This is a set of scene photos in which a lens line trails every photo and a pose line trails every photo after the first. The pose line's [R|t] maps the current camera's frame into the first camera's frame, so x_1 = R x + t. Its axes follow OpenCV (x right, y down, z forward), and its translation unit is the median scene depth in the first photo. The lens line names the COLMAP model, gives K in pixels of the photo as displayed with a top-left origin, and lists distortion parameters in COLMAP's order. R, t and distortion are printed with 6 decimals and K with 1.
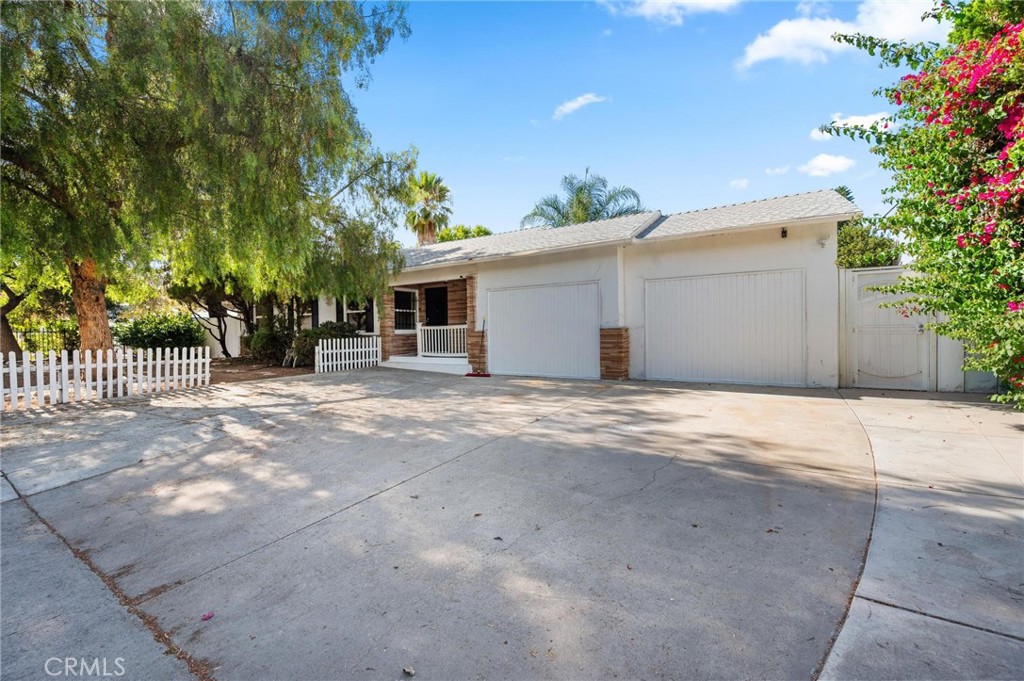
lens RADIAL K [[412.5, 0, 503.9], [0, 412.5, 337.9], [0, 0, 1]] dist [0.000689, 0.000129]
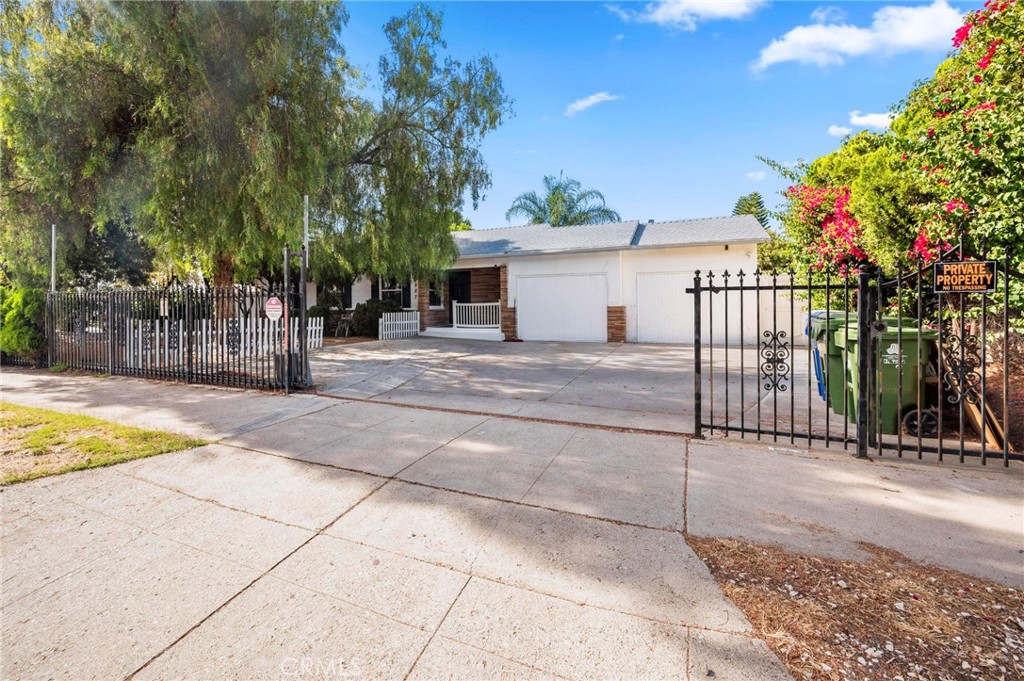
lens RADIAL K [[428.5, 0, 500.7], [0, 428.5, 311.8], [0, 0, 1]] dist [-0.001132, -0.000258]
pose [[0.988236, 0.008549, 0.152695, -0.266199], [-0.007097, 0.999924, -0.010052, 0.009860], [-0.152769, 0.008850, 0.988222, -0.305301]]
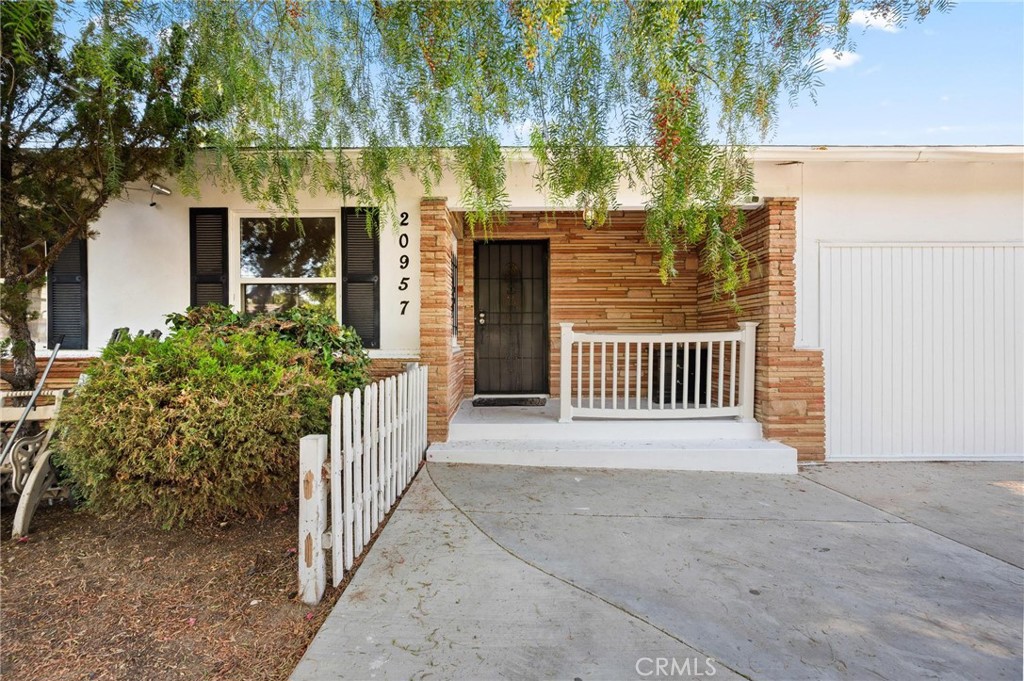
lens RADIAL K [[412.5, 0, 503.9], [0, 412.5, 337.9], [0, 0, 1]] dist [0.000689, 0.000129]
pose [[0.845331, 0.012886, 0.534087, -0.436459], [-0.002646, 0.999798, -0.019934, -0.017178], [-0.534236, 0.015438, 0.845194, 0.736398]]
